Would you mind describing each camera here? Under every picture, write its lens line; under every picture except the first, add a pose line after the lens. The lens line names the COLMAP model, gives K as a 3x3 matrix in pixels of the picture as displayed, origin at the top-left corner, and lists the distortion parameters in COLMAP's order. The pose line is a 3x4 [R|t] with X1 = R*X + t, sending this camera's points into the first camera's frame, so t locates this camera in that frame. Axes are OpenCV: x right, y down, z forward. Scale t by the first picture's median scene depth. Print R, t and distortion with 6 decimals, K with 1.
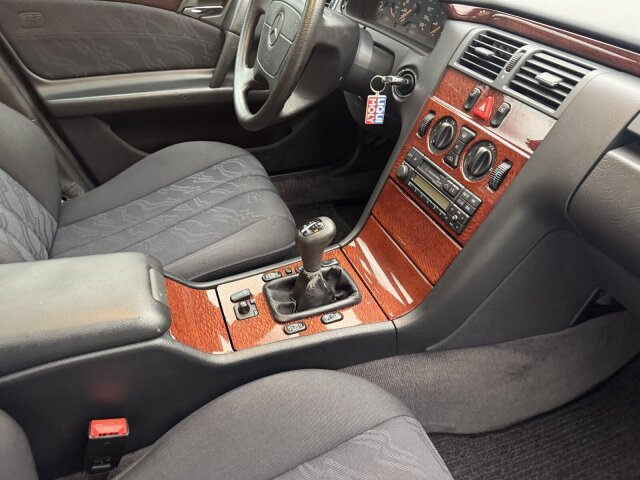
lens RADIAL K [[458.2, 0, 317.6], [0, 458.2, 247.1], [0, 0, 1]] dist [0.051813, -0.075884]
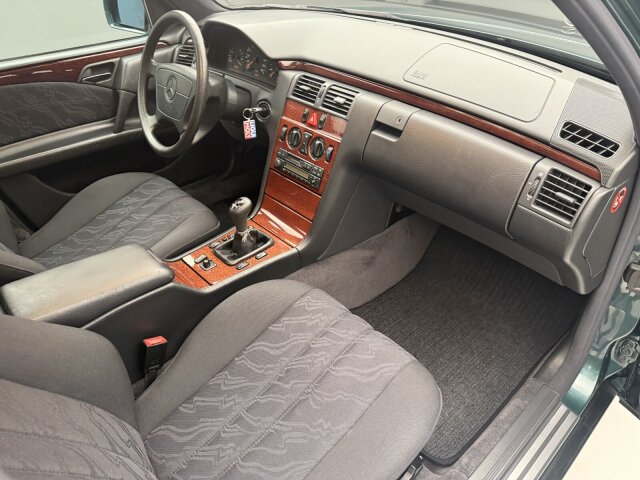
lens RADIAL K [[458.2, 0, 325.3], [0, 458.2, 250.3], [0, 0, 1]] dist [0.051813, -0.075884]
pose [[0.925977, -0.252812, 0.280452, -0.202537], [0.254038, 0.966644, 0.032614, 0.131011], [-0.279342, 0.041046, 0.959314, -0.637883]]
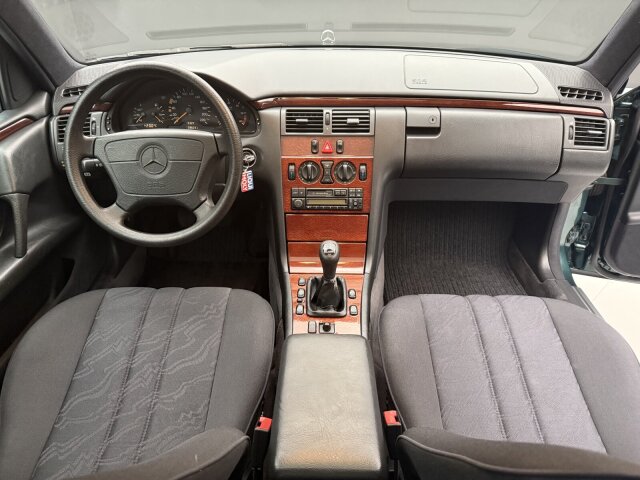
lens RADIAL K [[458.2, 0, 319.8], [0, 458.2, 240.6], [0, 0, 1]] dist [0.051813, -0.075884]
pose [[0.370453, -0.511671, 0.775215, -1.063077], [0.567612, 0.785338, 0.247107, -0.415366], [-0.735243, 0.348479, 0.581361, 0.101987]]
